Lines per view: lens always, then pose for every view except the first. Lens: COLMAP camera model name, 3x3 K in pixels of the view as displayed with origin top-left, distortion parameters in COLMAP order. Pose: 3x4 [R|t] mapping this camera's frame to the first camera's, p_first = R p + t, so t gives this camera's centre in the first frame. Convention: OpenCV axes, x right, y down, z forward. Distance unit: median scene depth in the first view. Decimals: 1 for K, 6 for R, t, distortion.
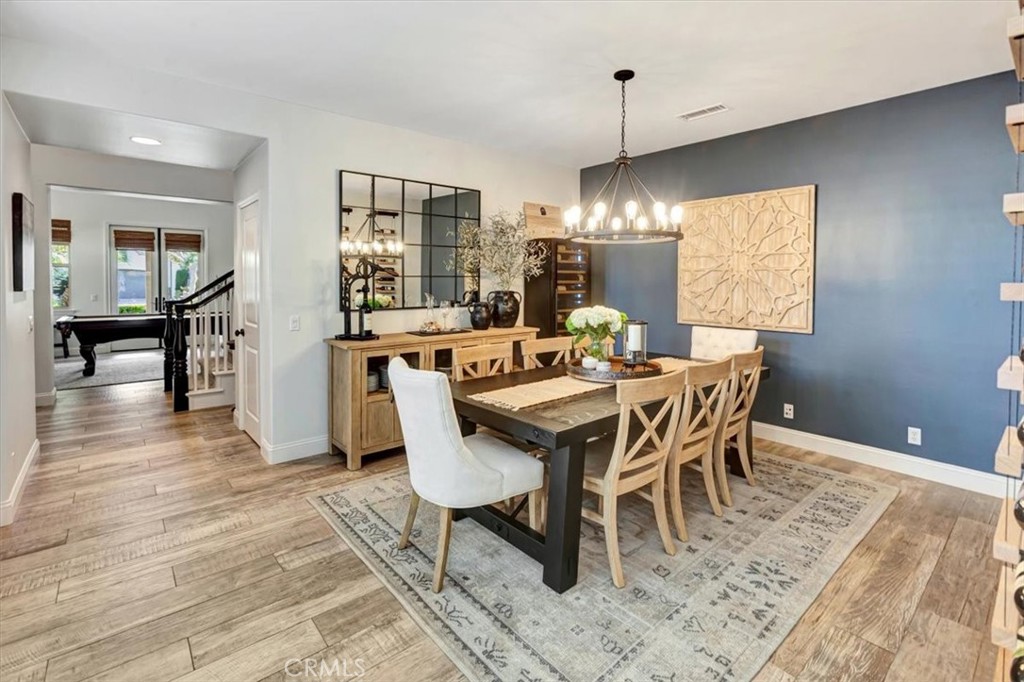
lens RADIAL K [[470.7, 0, 515.2], [0, 470.7, 289.2], [0, 0, 1]] dist [-0.001636, 0.001406]
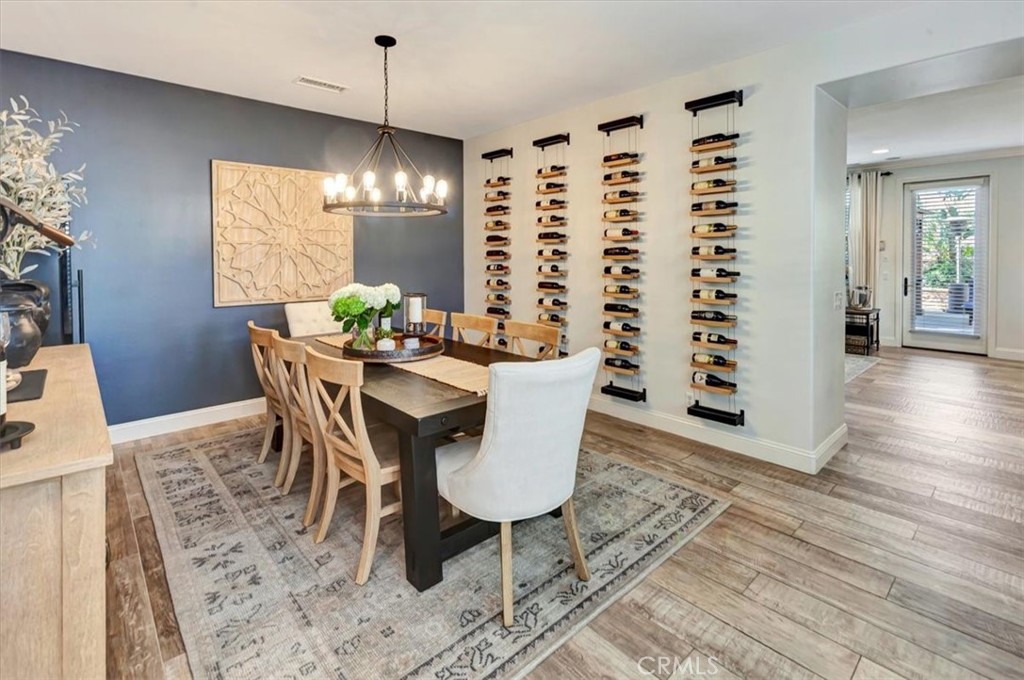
lens RADIAL K [[474.1, 0, 508.1], [0, 474.1, 263.4], [0, 0, 1]] dist [0.001054, 0.001136]
pose [[-0.018557, -0.020758, 0.999612, -1.049496], [0.020162, 0.999573, 0.021131, -0.022816], [-0.999624, 0.020546, -0.018131, 1.093464]]
